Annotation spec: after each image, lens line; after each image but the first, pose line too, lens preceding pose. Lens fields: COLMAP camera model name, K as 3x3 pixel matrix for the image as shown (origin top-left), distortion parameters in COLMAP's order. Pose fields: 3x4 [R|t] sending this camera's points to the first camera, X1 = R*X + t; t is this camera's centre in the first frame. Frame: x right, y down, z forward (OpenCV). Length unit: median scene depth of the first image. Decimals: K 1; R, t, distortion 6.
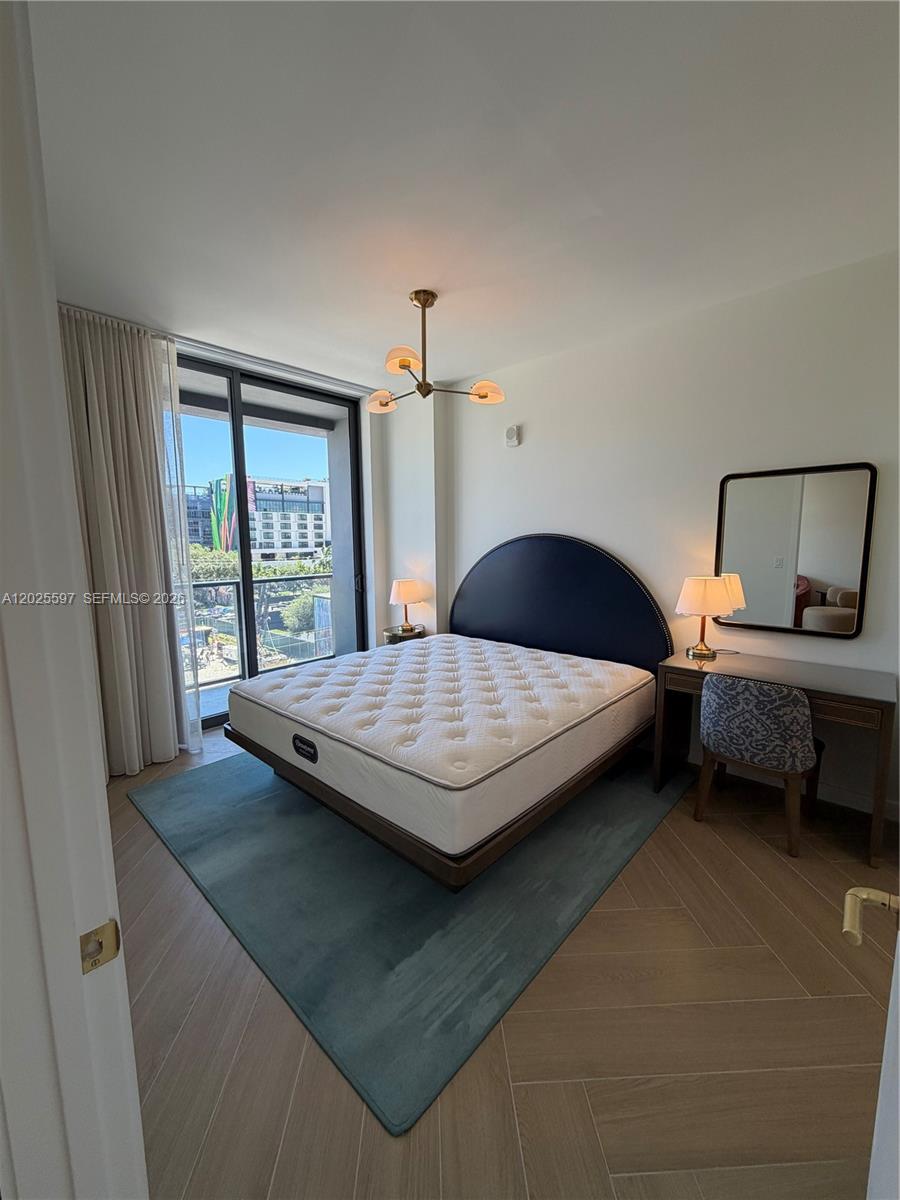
lens RADIAL K [[477.1, 0, 447.5], [0, 477.1, 598.0], [0, 0, 1]] dist [-0.000941, 0.000463]
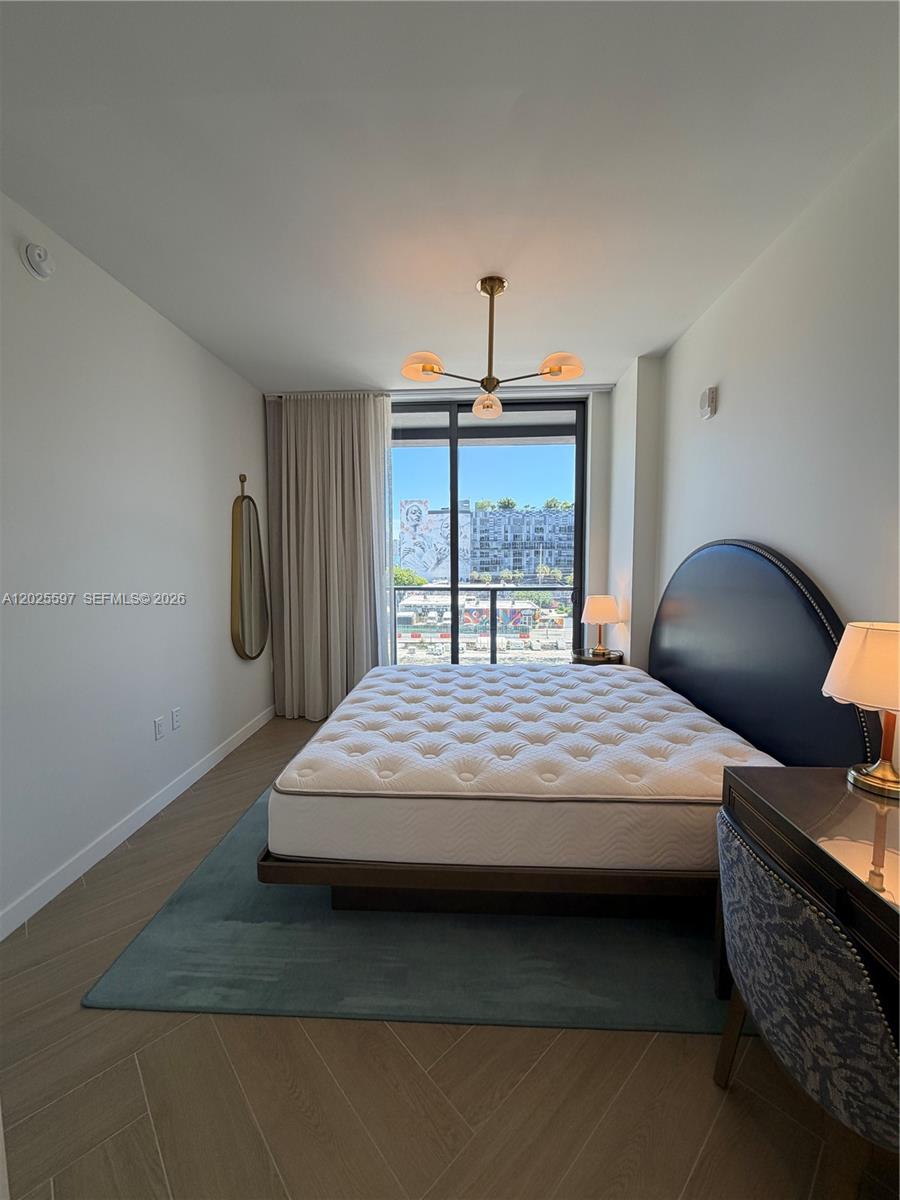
lens RADIAL K [[477.1, 0, 447.5], [0, 477.1, 598.0], [0, 0, 1]] dist [-0.000941, 0.000463]
pose [[0.645405, 0.075778, -0.760073, 0.711517], [-0.095662, 0.995251, 0.017995, -0.042853], [0.757827, 0.061096, 0.649589, 0.418777]]
